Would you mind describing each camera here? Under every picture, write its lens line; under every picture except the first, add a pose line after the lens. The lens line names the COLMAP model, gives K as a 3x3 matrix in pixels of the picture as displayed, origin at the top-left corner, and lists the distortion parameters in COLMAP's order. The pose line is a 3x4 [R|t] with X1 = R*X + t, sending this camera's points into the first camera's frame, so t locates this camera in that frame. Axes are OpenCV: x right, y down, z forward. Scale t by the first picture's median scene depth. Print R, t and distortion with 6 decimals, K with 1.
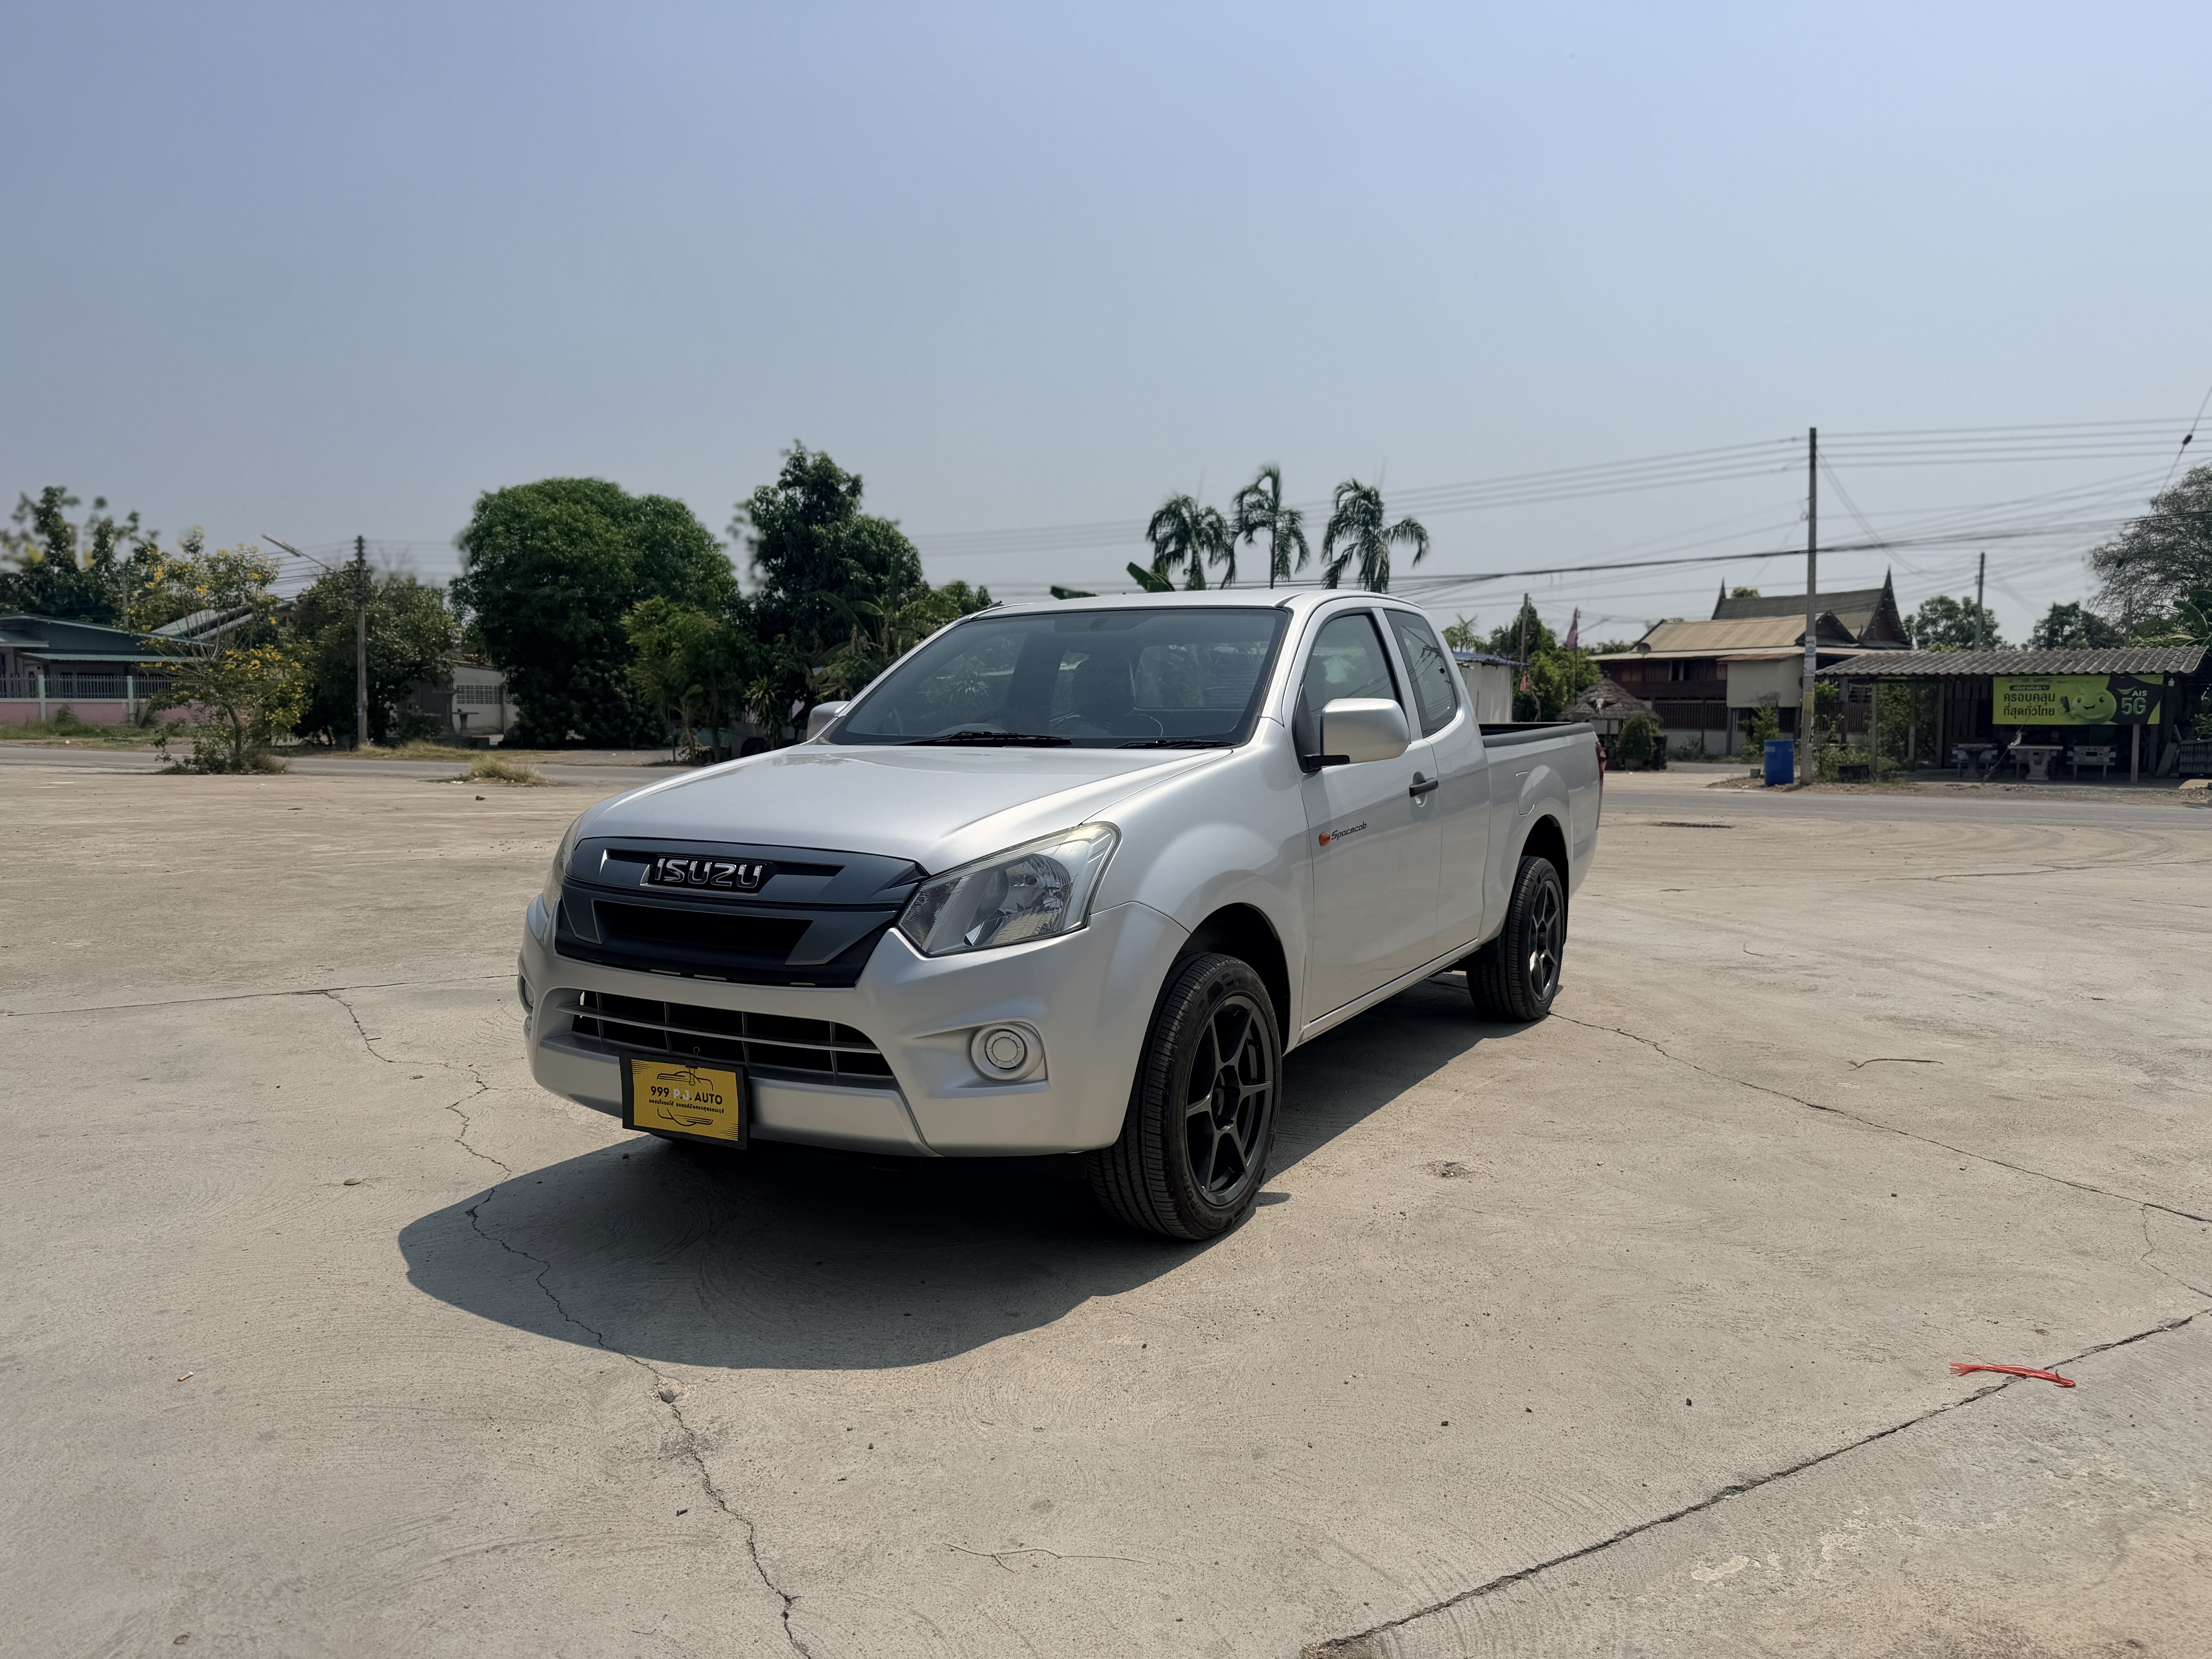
lens RADIAL K [[1554.5, 0, 1106.0], [0, 1554.5, 829.5], [0, 0, 1]] dist [0.066266, -0.103234]
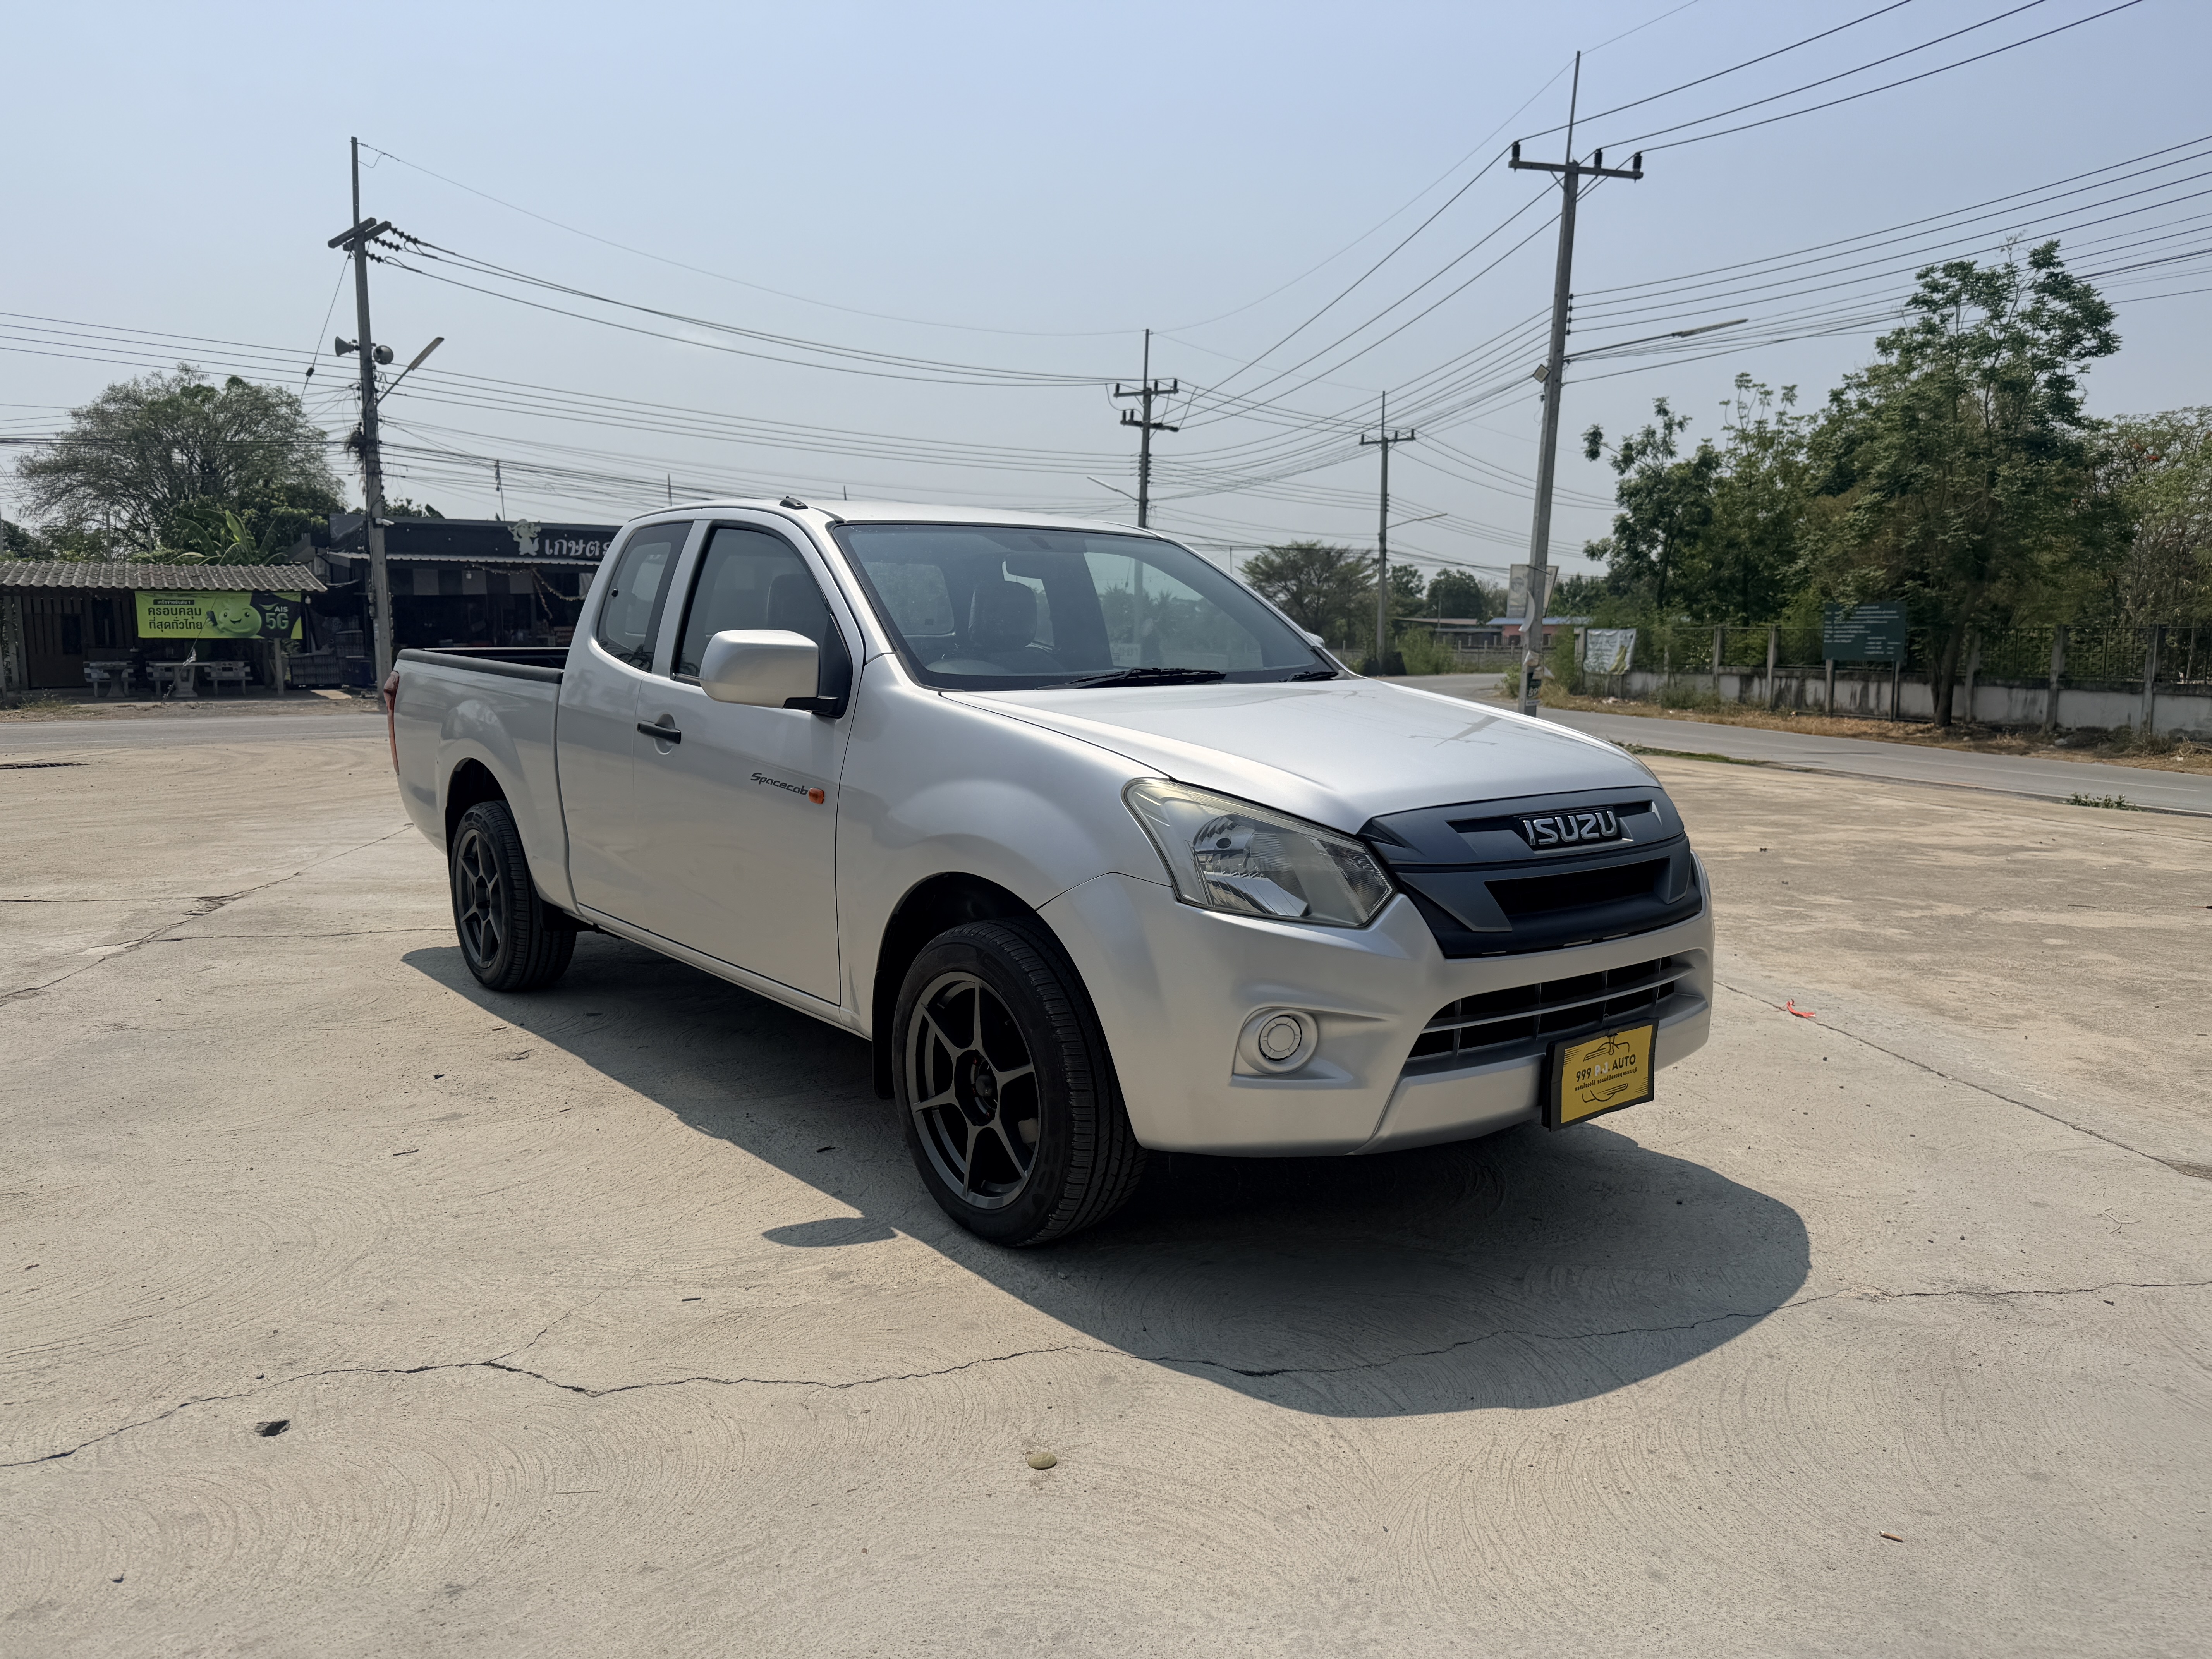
lens RADIAL K [[1555.6, 0, 1111.1], [0, 1555.6, 824.6], [0, 0, 1]] dist [0.028705, -0.042394]
pose [[0.367049, -0.116480, 0.922880, -0.083116], [0.068463, 0.992821, 0.098079, -0.005690], [-0.927679, 0.027184, 0.372389, 0.063557]]
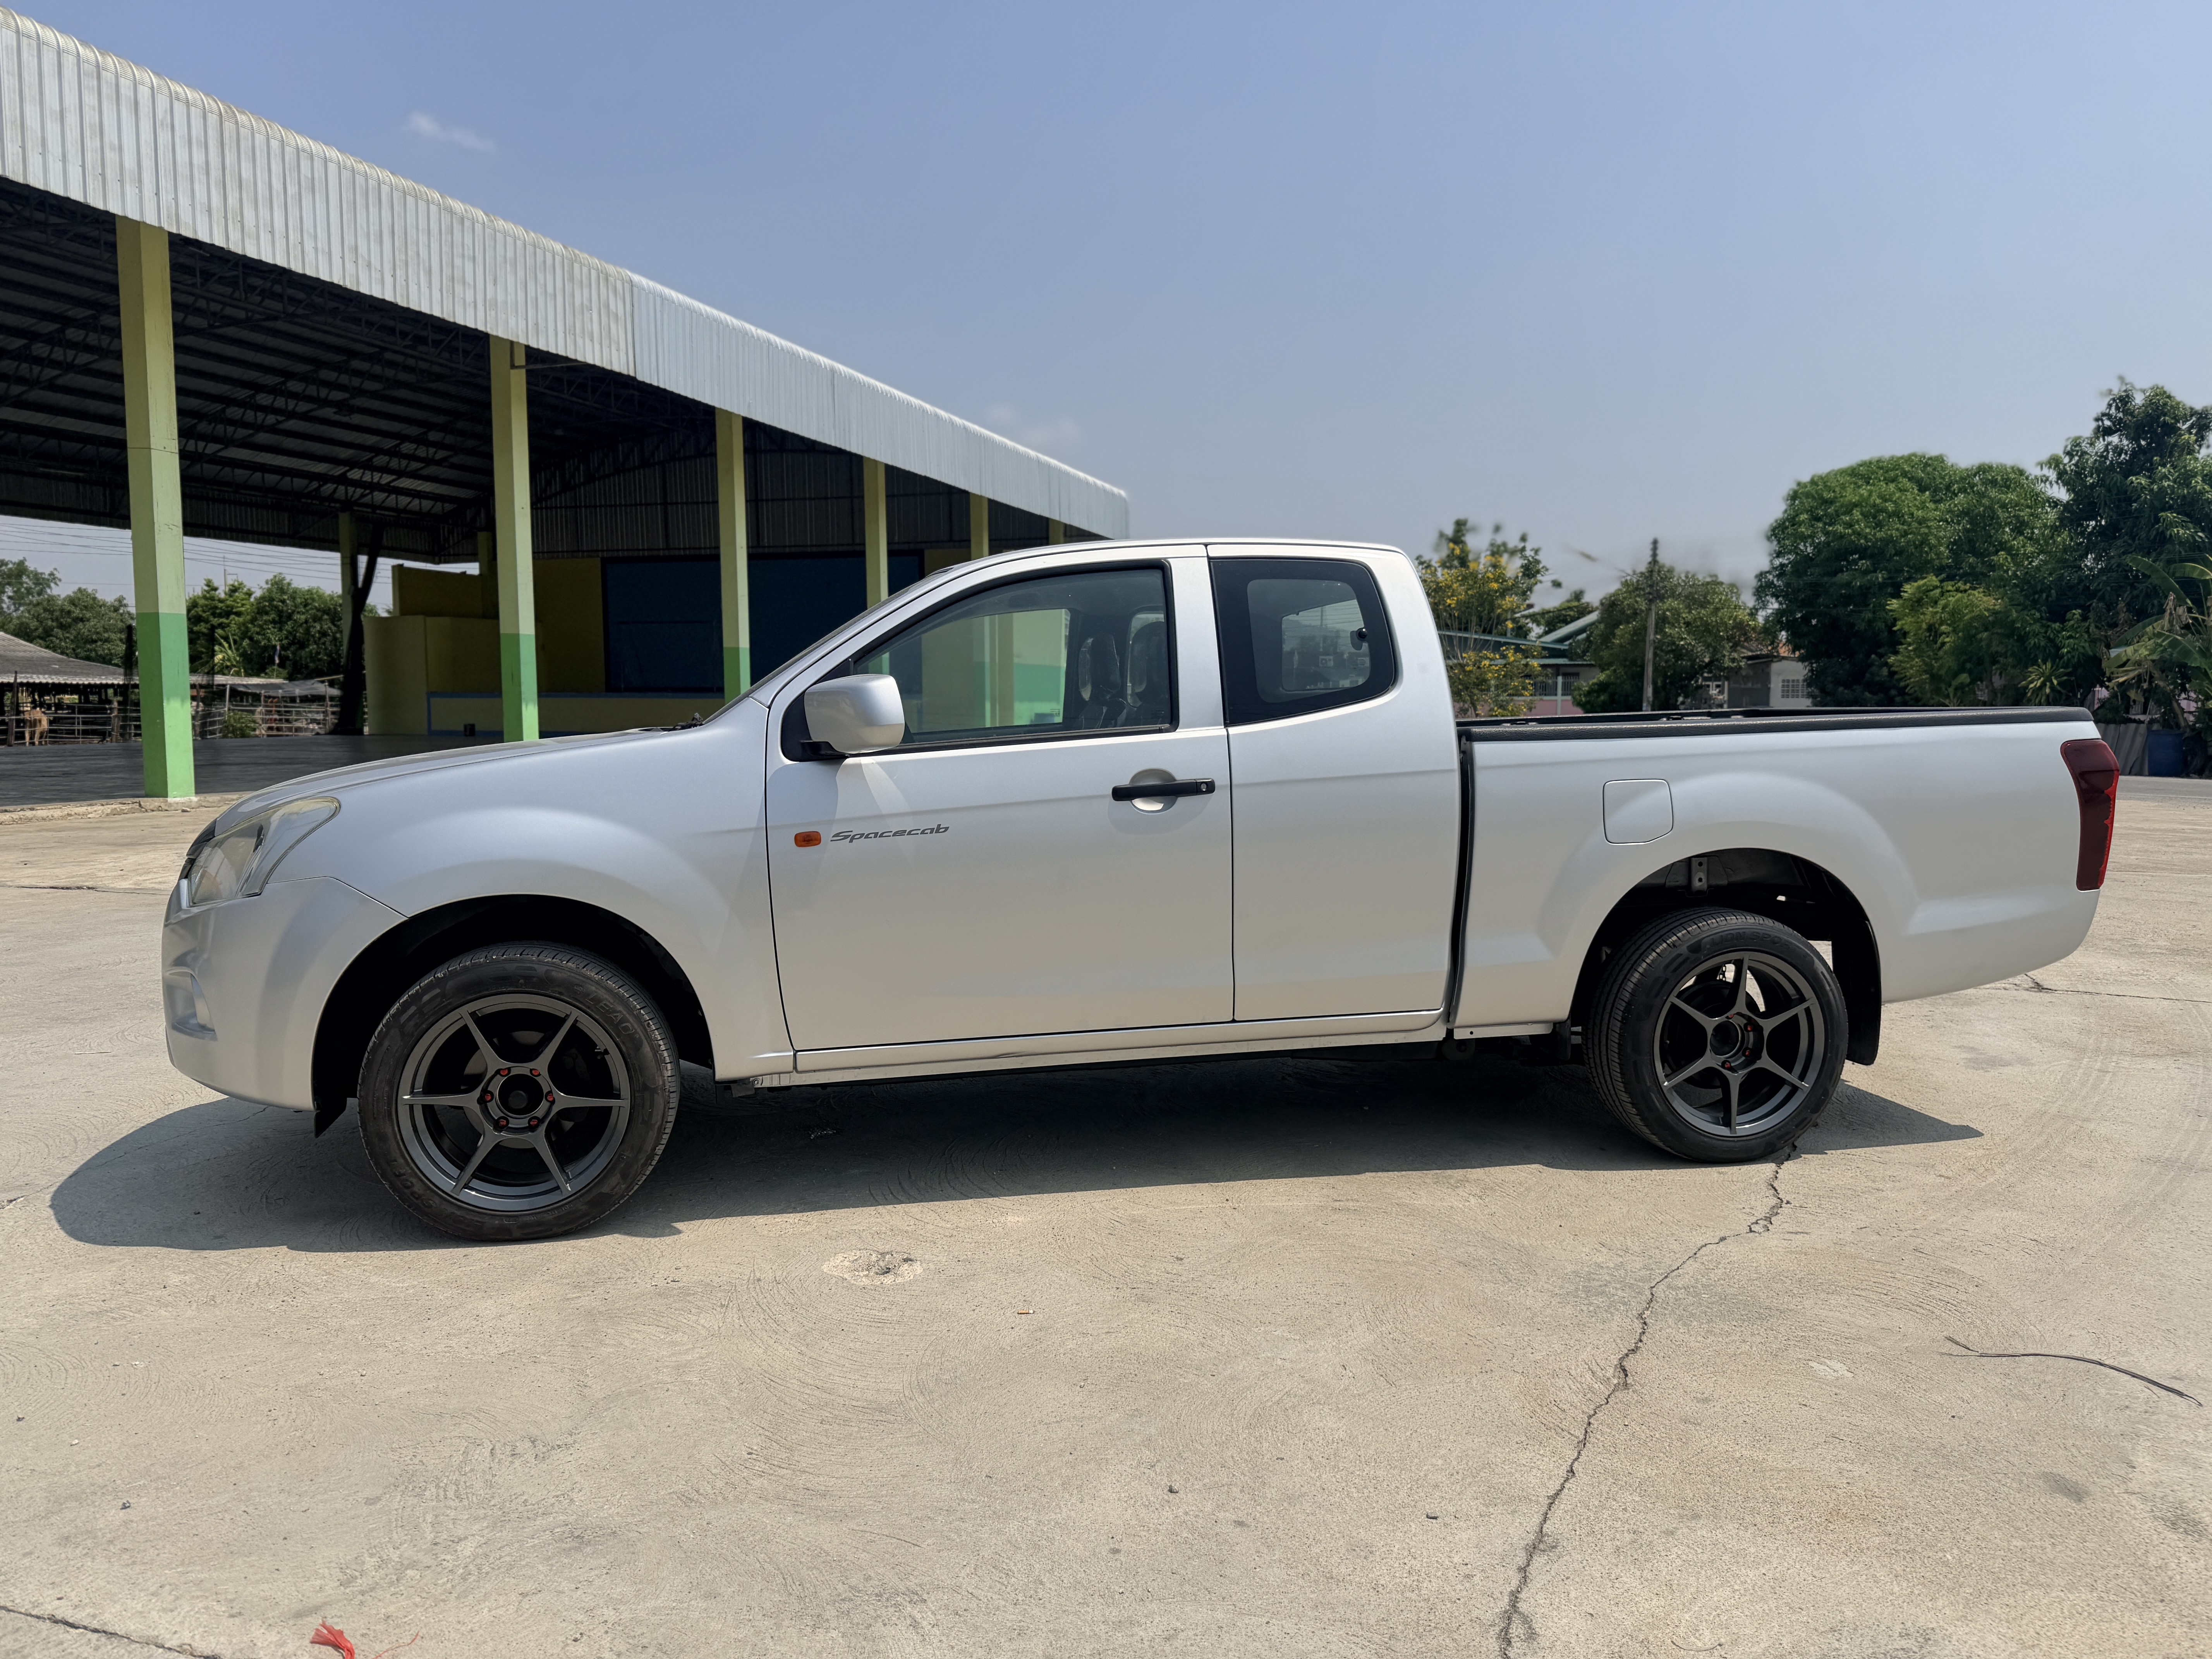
lens RADIAL K [[1547.1, 0, 1091.1], [0, 1547.1, 832.1], [0, 0, 1]] dist [0.000678, -0.005012]
pose [[0.653509, 0.054629, -0.754944, 0.078533], [-0.049960, 0.998330, 0.028994, -0.002914], [0.755268, 0.018769, 0.655147, 0.049639]]
